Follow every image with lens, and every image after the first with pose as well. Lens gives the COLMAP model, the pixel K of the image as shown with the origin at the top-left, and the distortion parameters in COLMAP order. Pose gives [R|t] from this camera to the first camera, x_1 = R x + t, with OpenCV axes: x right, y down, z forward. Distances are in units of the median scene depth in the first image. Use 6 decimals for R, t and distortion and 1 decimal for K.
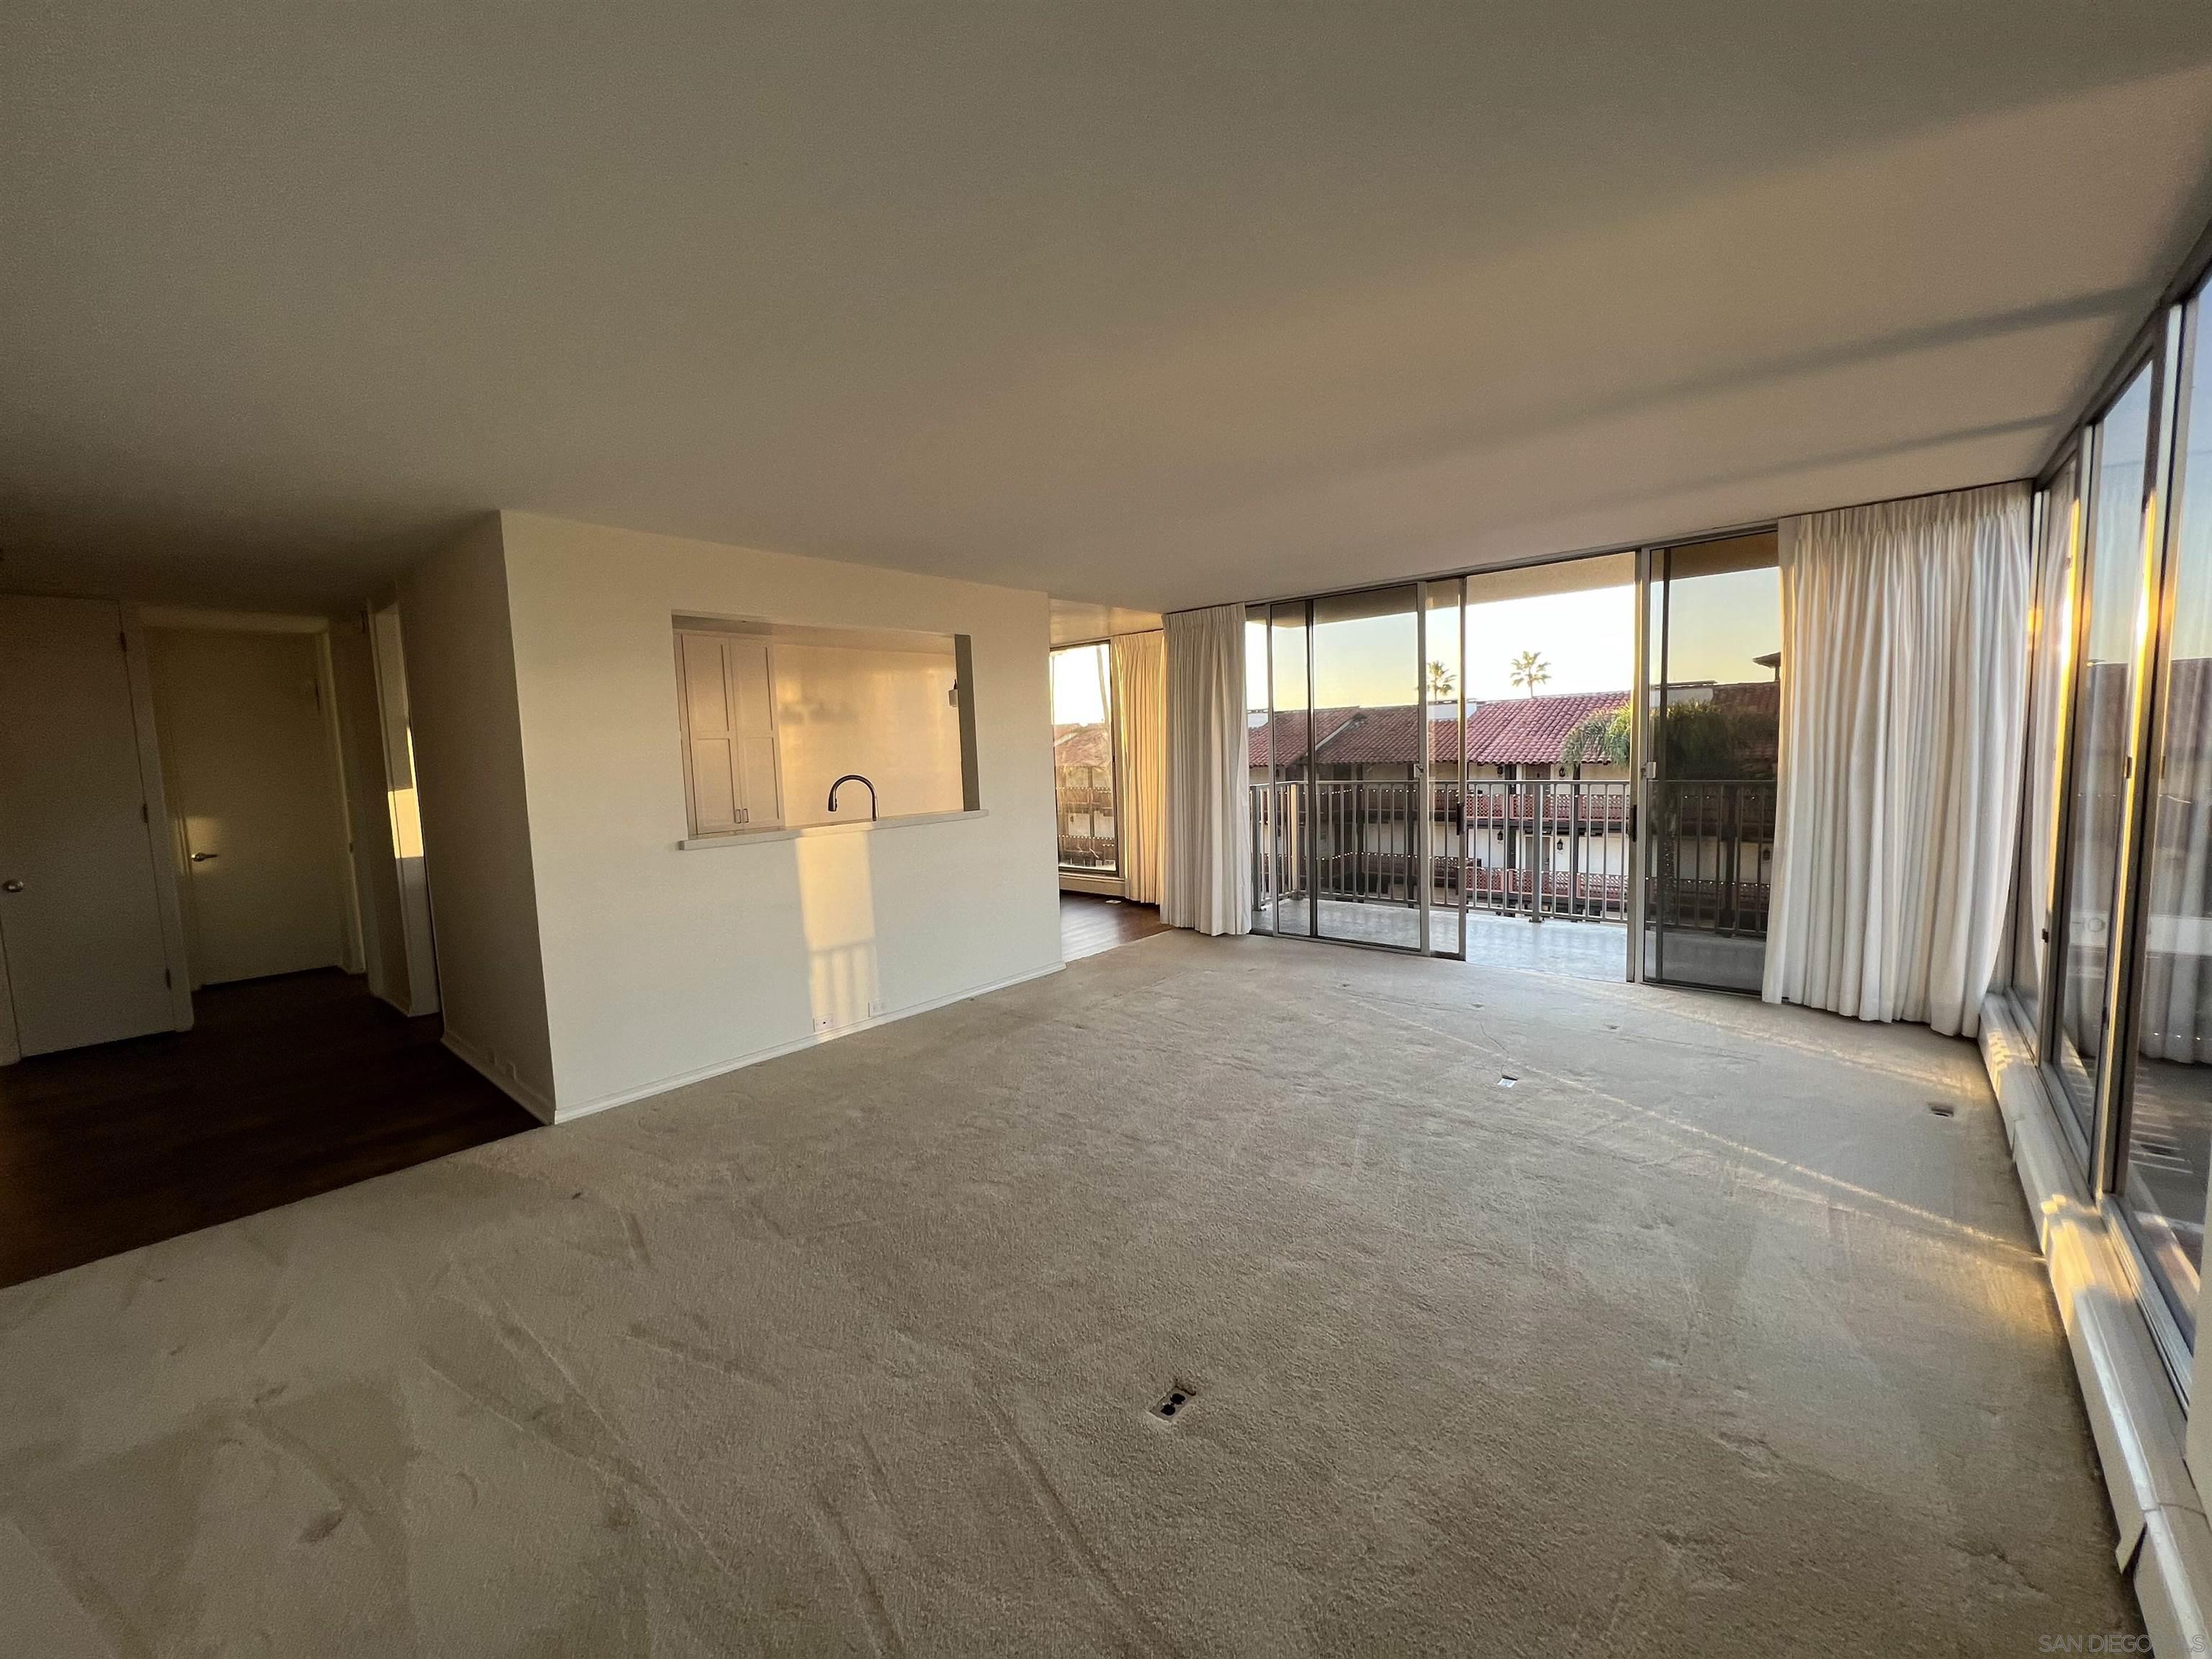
lens RADIAL K [[885.0, 0, 1101.7], [0, 885.0, 827.2], [0, 0, 1]] dist [0.001290, -0.000212]
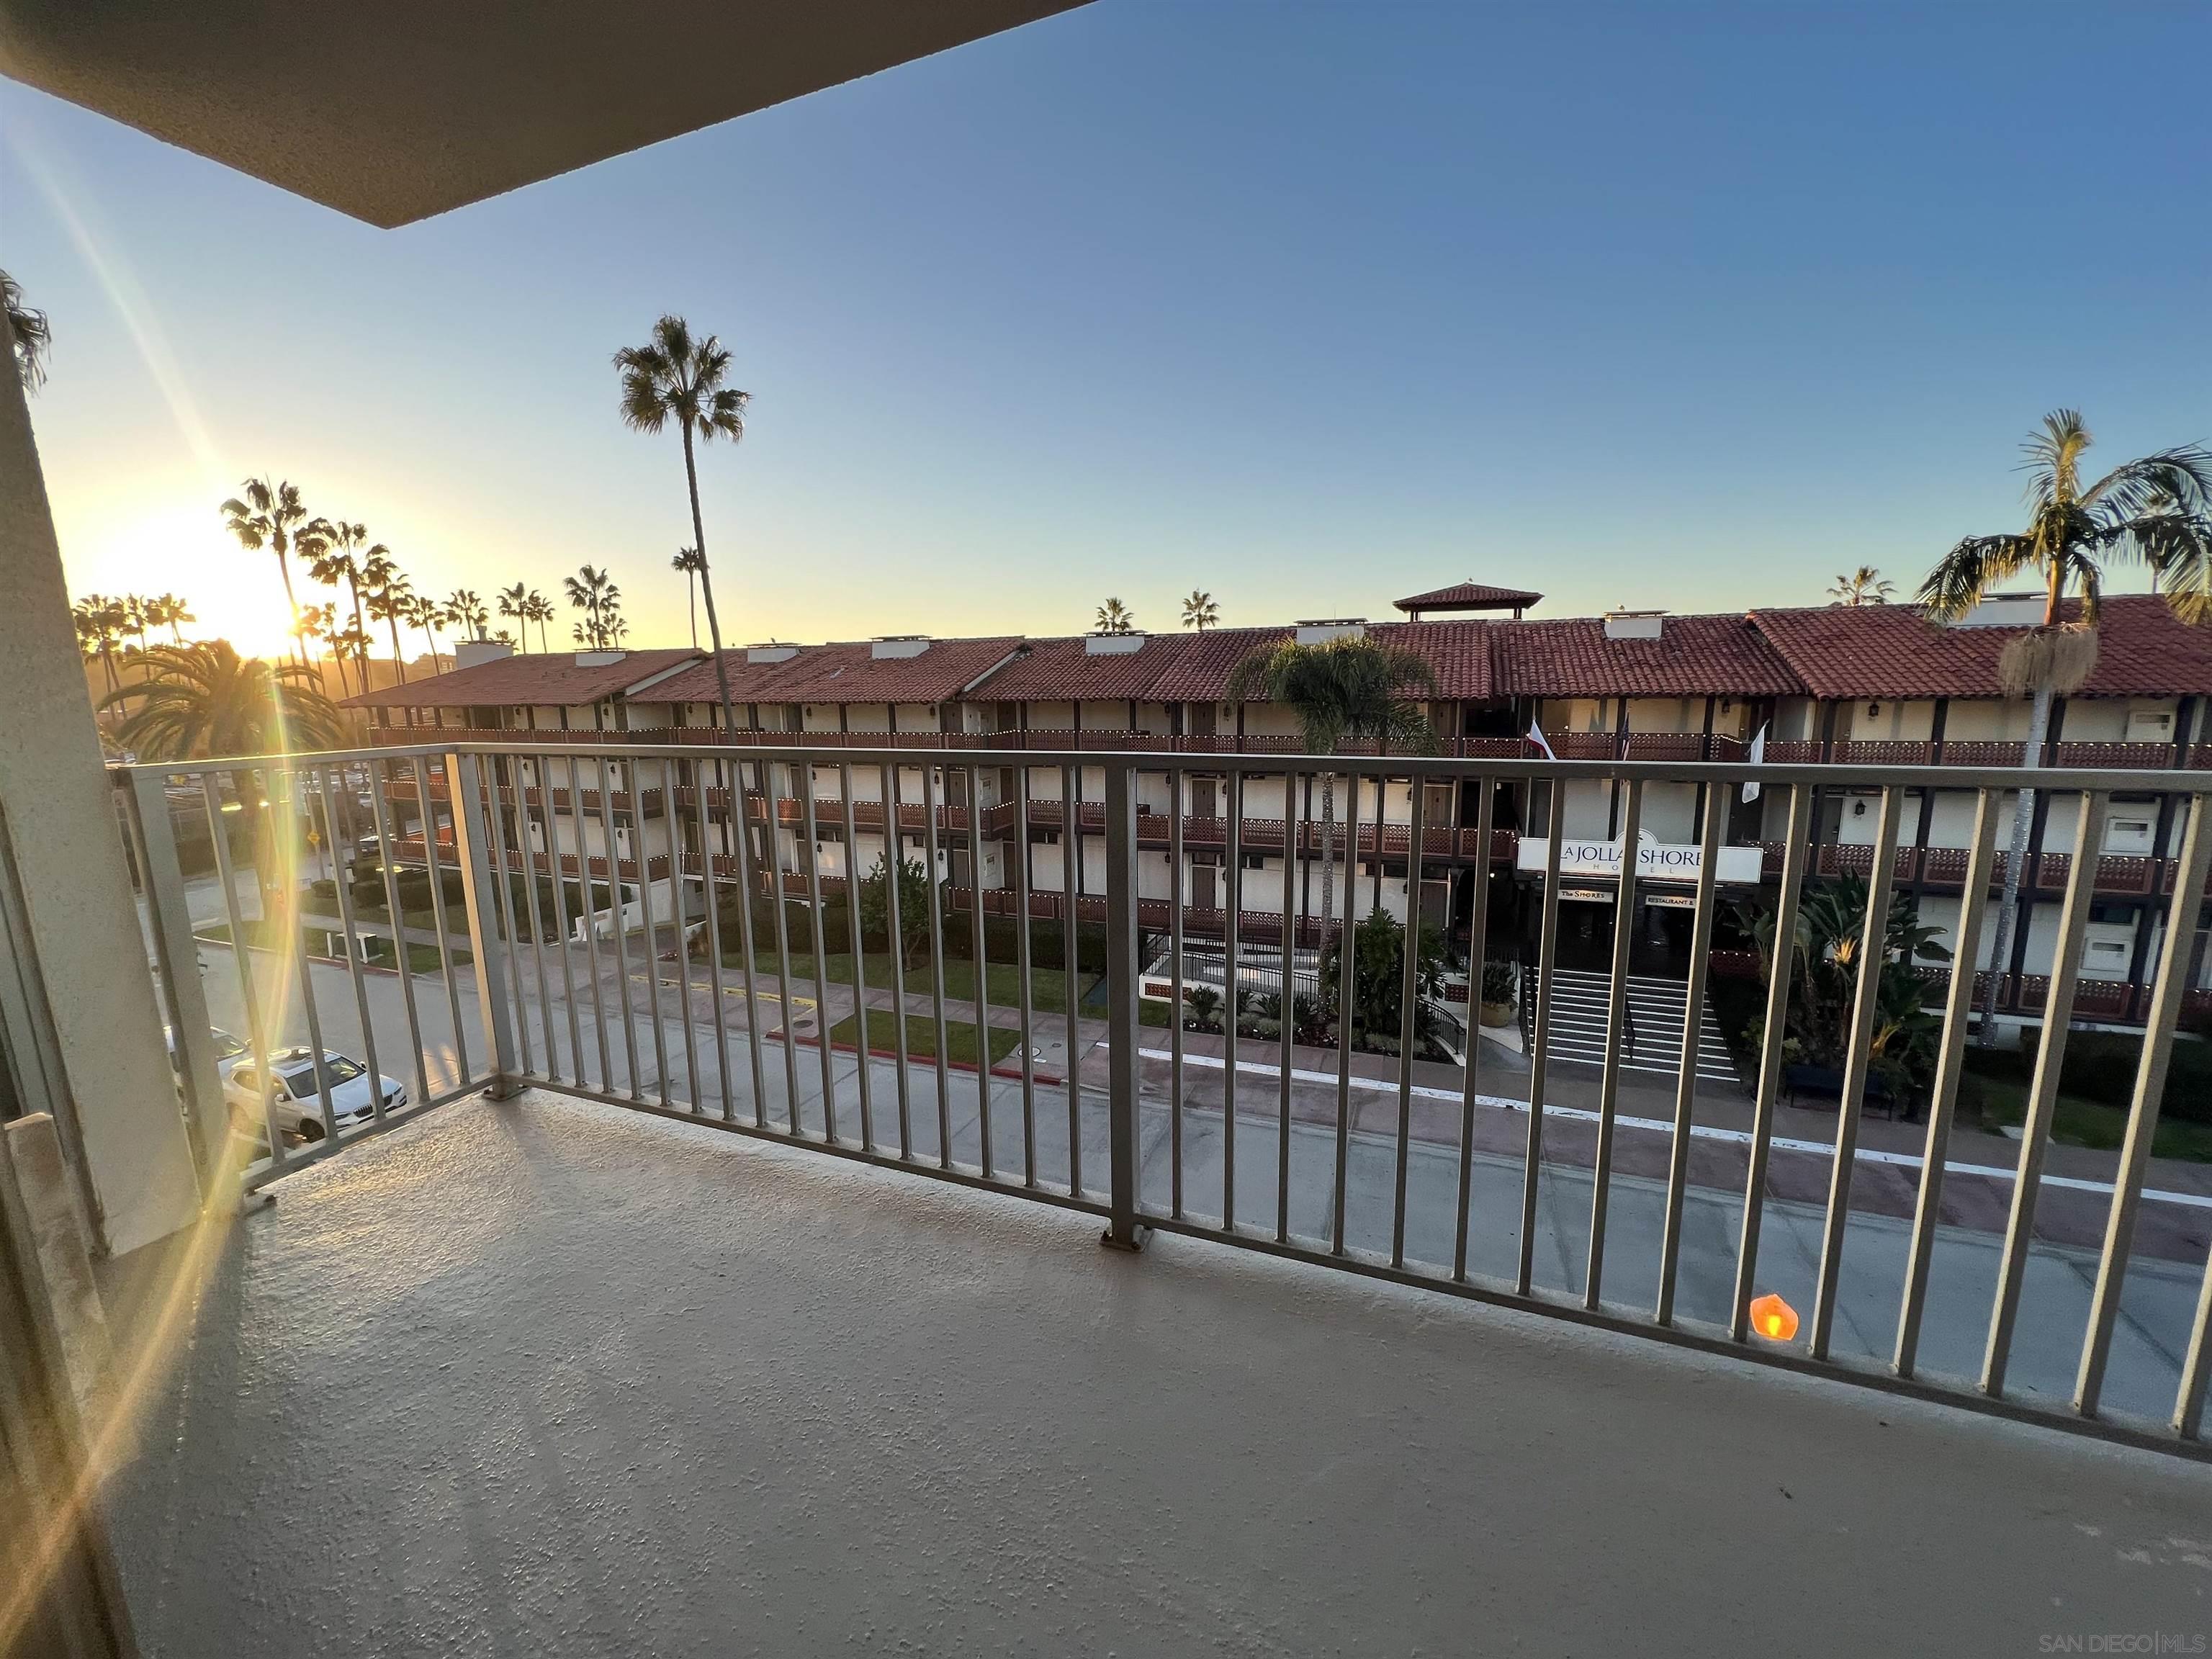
lens RADIAL K [[885.0, 0, 1104.9], [0, 885.0, 828.1], [0, 0, 1]] dist [0.001290, -0.000212]
pose [[0.942458, -0.038764, 0.332069, 0.065633], [0.014614, 0.997082, 0.074920, -0.009311], [-0.334005, -0.065756, 0.940275, 0.122060]]
